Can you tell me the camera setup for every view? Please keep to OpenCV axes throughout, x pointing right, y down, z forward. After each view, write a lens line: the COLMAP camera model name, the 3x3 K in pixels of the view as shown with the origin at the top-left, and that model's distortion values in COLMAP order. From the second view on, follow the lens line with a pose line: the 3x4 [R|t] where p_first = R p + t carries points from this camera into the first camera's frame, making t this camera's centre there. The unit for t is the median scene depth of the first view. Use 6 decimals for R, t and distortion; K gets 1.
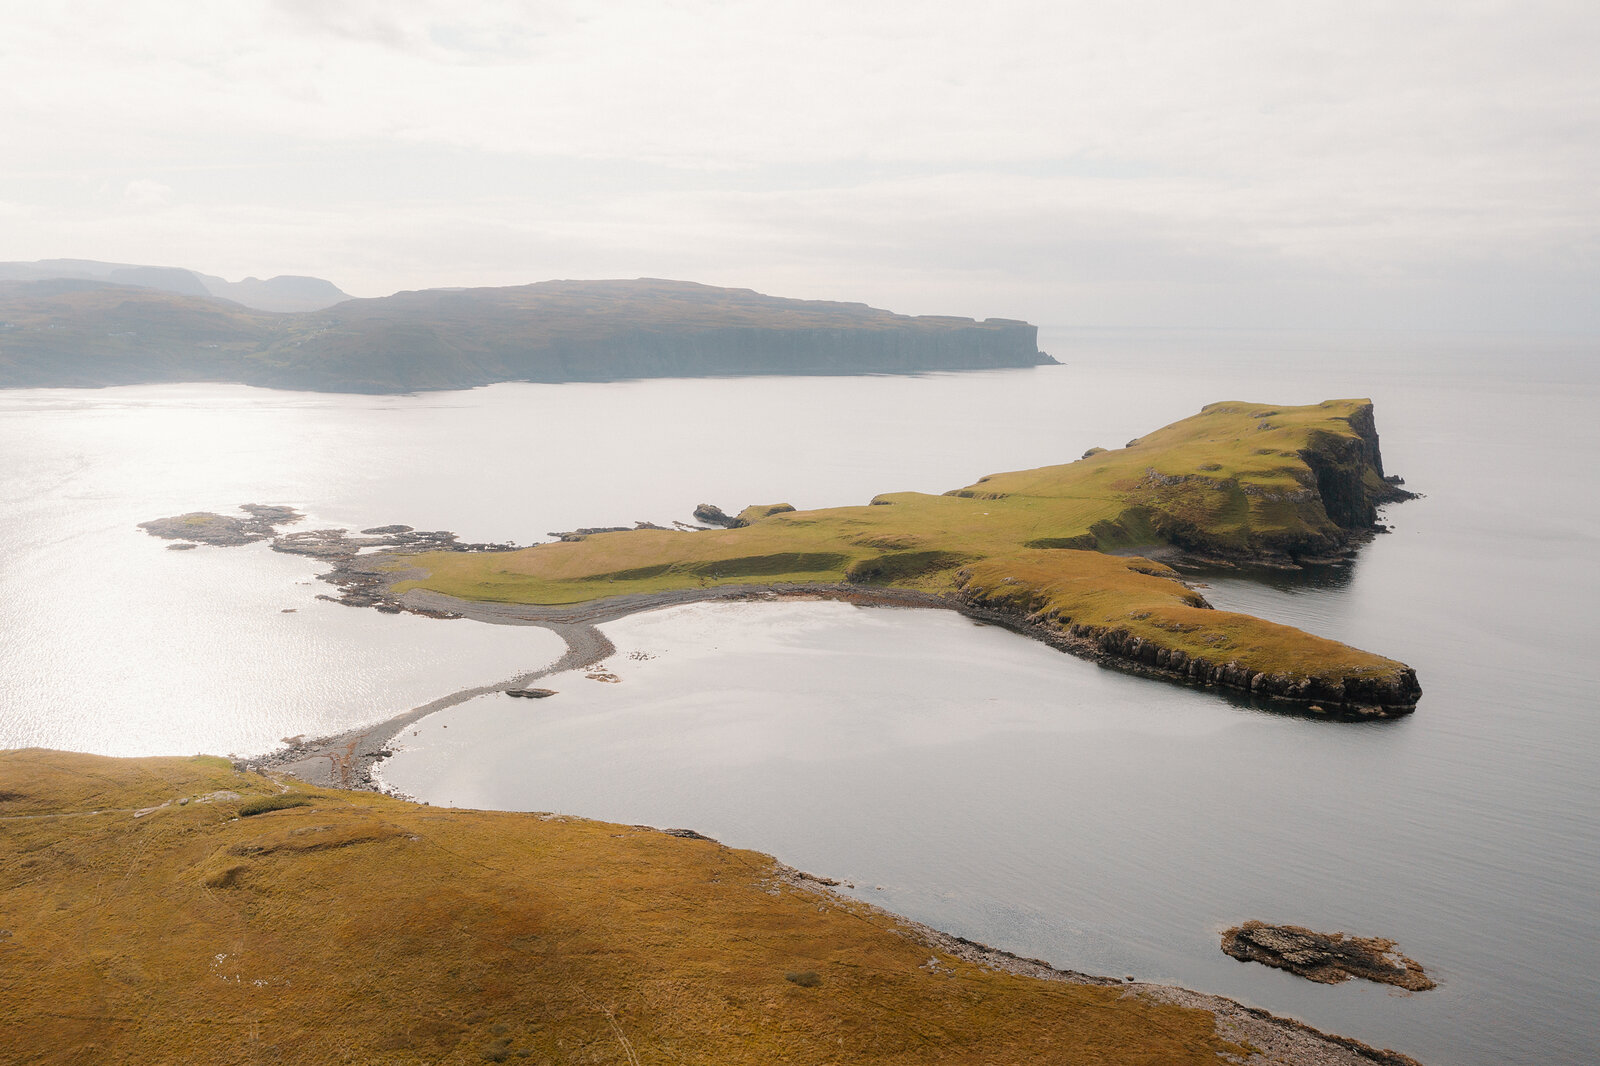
lens RADIAL K [[1295.9, 0, 800.0], [0, 1295.9, 533.0], [0, 0, 1]] dist [0.003115, 0.001133]
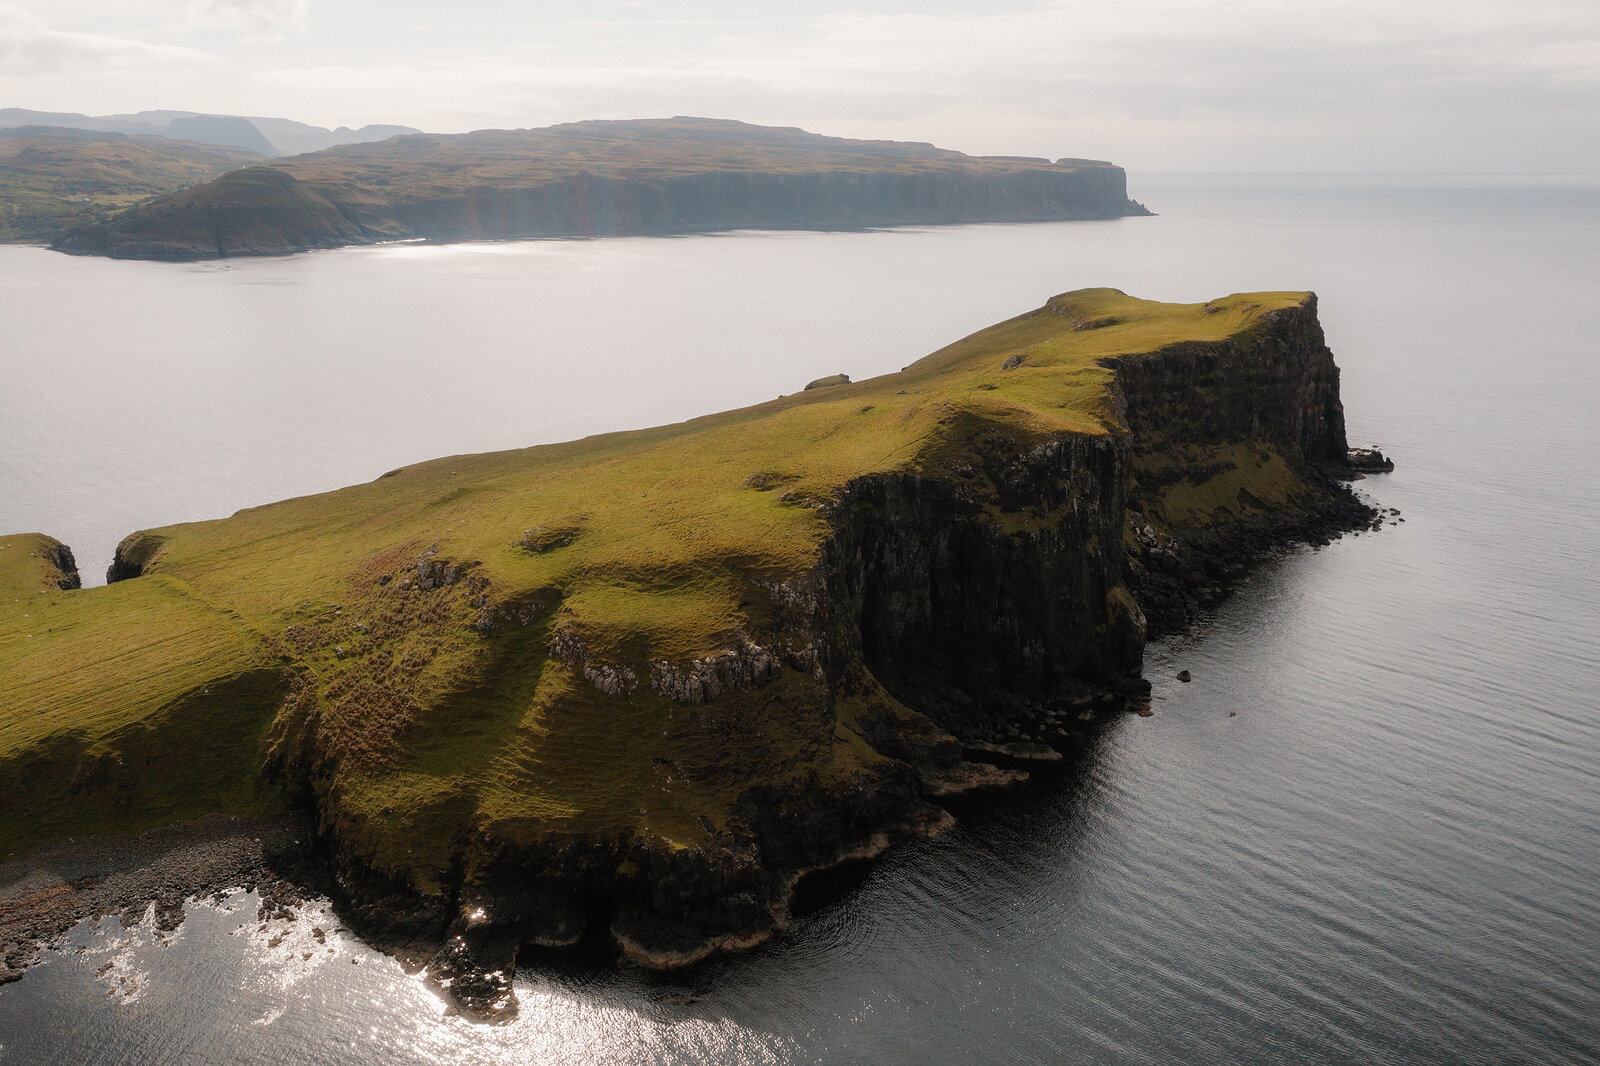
lens RADIAL K [[1295.9, 0, 800.0], [0, 1295.9, 533.0], [0, 0, 1]] dist [0.003115, 0.001133]
pose [[0.992089, 0.024787, -0.123061, 0.316364], [-0.011116, 0.993807, 0.110558, -0.067026], [0.125040, -0.108316, 0.986221, 0.509025]]
